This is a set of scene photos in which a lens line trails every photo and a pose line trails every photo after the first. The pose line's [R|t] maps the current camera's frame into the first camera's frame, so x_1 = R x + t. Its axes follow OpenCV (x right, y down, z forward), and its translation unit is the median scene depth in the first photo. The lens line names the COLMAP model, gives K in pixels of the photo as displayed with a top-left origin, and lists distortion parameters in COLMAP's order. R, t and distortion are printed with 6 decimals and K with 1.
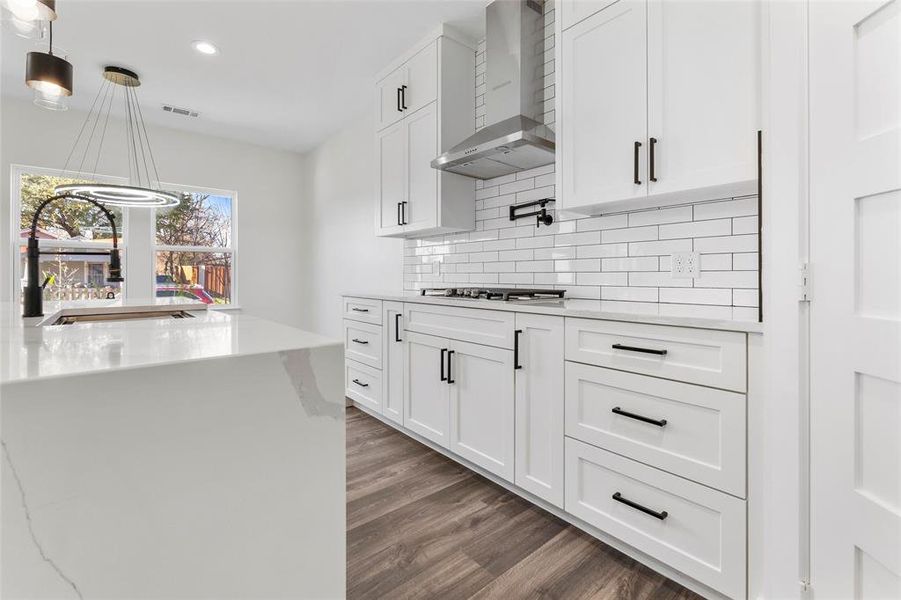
lens RADIAL K [[395.6, 0, 449.8], [0, 395.6, 276.9], [0, 0, 1]] dist [-0.001008, -0.000336]
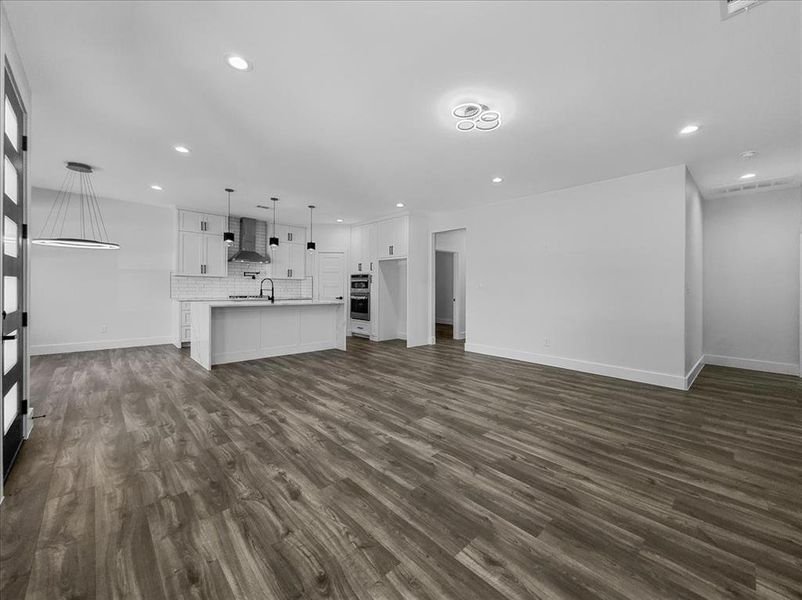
lens RADIAL K [[328.4, 0, 403.6], [0, 328.4, 286.9], [0, 0, 1]] dist [-0.001842, 0.000099]
pose [[-0.062657, 0.004135, 0.998027, -4.135500], [-0.015534, 0.999866, -0.005118, -0.078633], [-0.997914, -0.015824, -0.062584, -0.335475]]
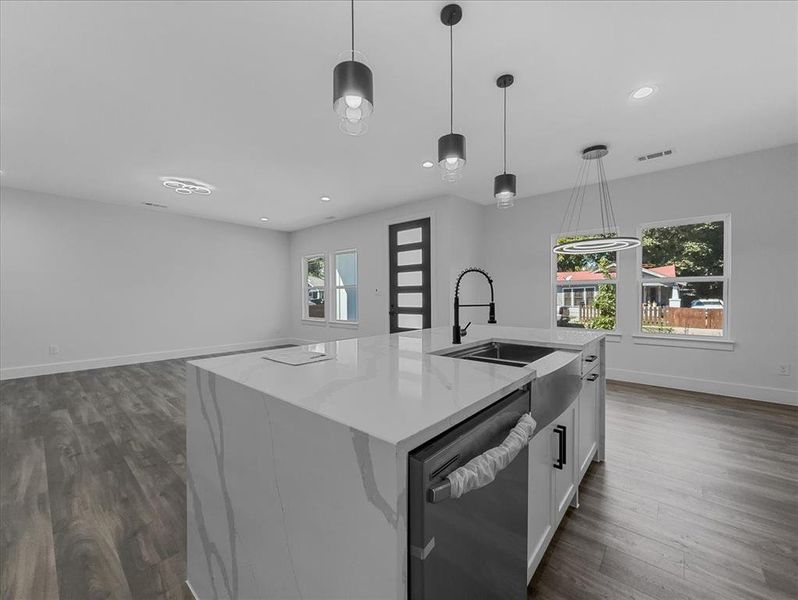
lens RADIAL K [[322.9, 0, 405.7], [0, 322.9, 304.4], [0, 0, 1]] dist [0.000405, 0.000057]
pose [[0.165959, 0.025136, -0.985812, 0.203593], [0.000706, 0.999672, 0.025608, -0.075900], [0.986132, -0.004946, 0.165887, 0.402518]]
